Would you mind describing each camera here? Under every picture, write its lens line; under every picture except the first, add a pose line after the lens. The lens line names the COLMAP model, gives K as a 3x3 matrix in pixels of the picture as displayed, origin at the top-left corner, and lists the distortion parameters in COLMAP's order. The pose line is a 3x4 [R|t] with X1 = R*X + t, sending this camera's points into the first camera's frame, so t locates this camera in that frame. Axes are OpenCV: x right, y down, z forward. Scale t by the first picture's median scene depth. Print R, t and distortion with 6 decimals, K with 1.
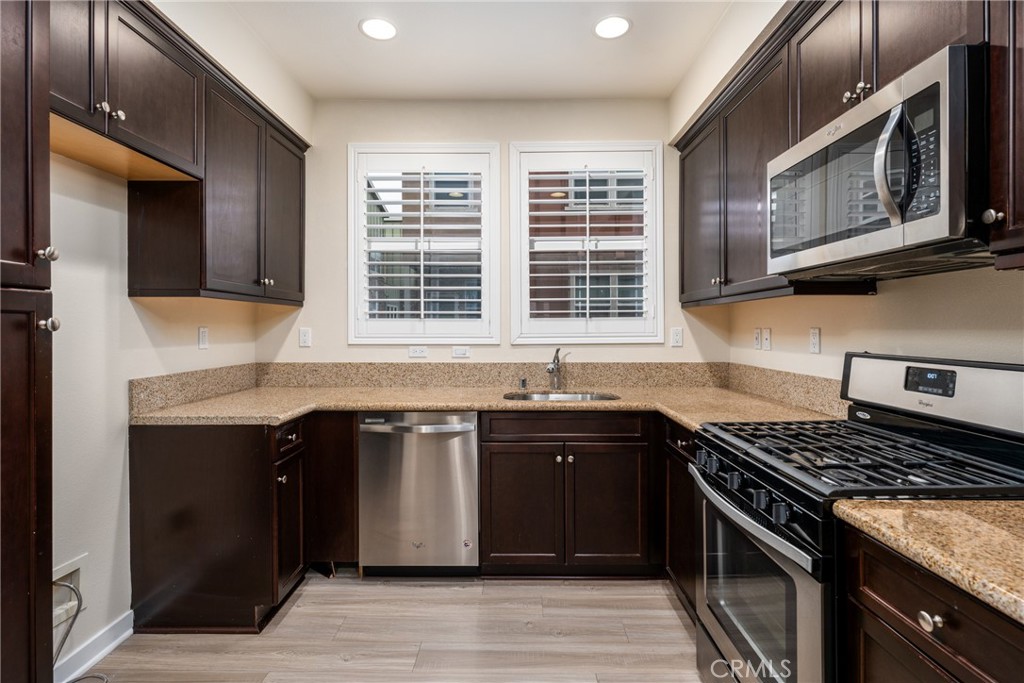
lens RADIAL K [[492.3, 0, 512.2], [0, 492.3, 331.5], [0, 0, 1]] dist [0.001594, 0.000056]
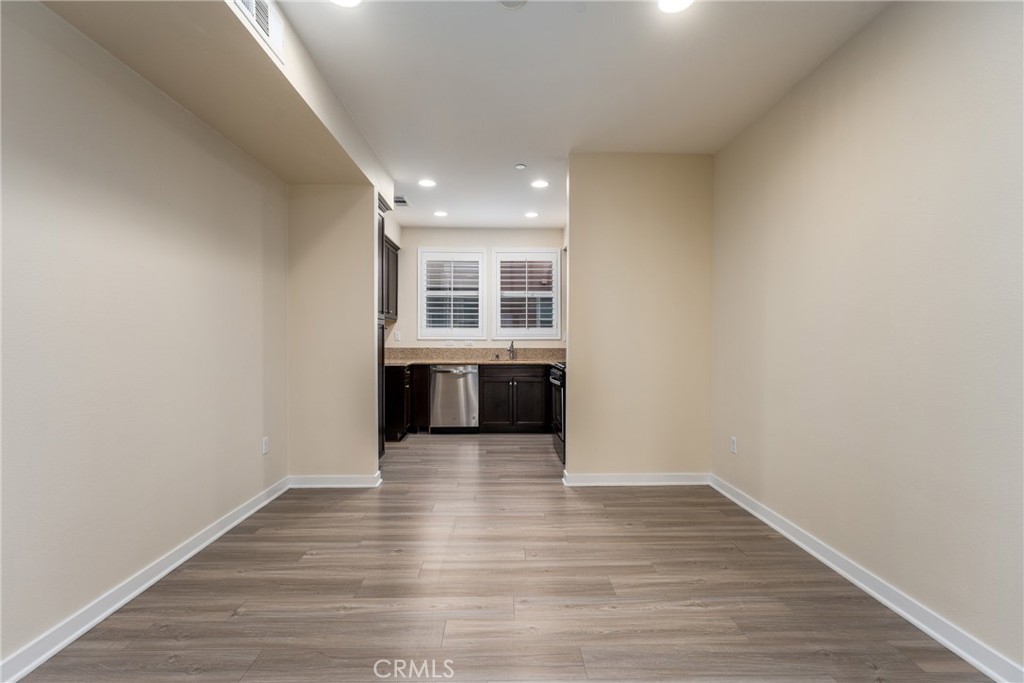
lens RADIAL K [[475.3, 0, 509.9], [0, 475.3, 342.3], [0, 0, 1]] dist [-0.005580, -0.000133]
pose [[0.999464, 0.004164, 0.032462, 0.008867], [-0.004126, 0.999991, -0.001258, 0.040227], [-0.032467, 0.001124, 0.999472, -1.131948]]
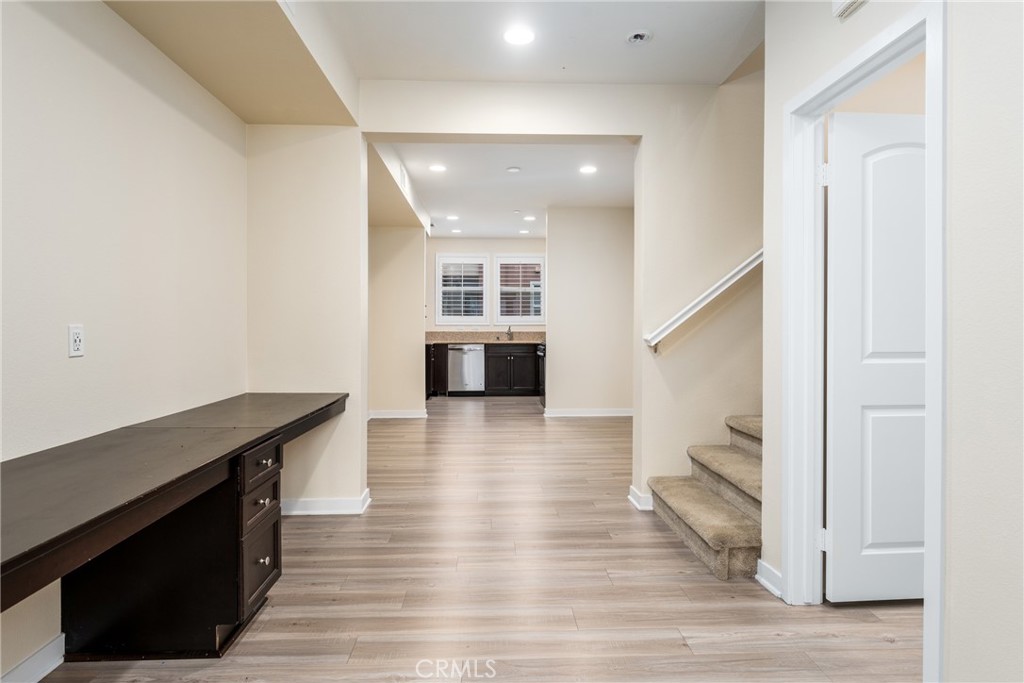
lens RADIAL K [[554.8, 0, 513.9], [0, 554.8, 330.6], [0, 0, 1]] dist [-0.007475, -0.002445]
pose [[0.998504, 0.003073, 0.054586, -0.060336], [-0.003102, 0.999995, 0.000446, 0.056491], [-0.054584, -0.000615, 0.998509, -2.187681]]
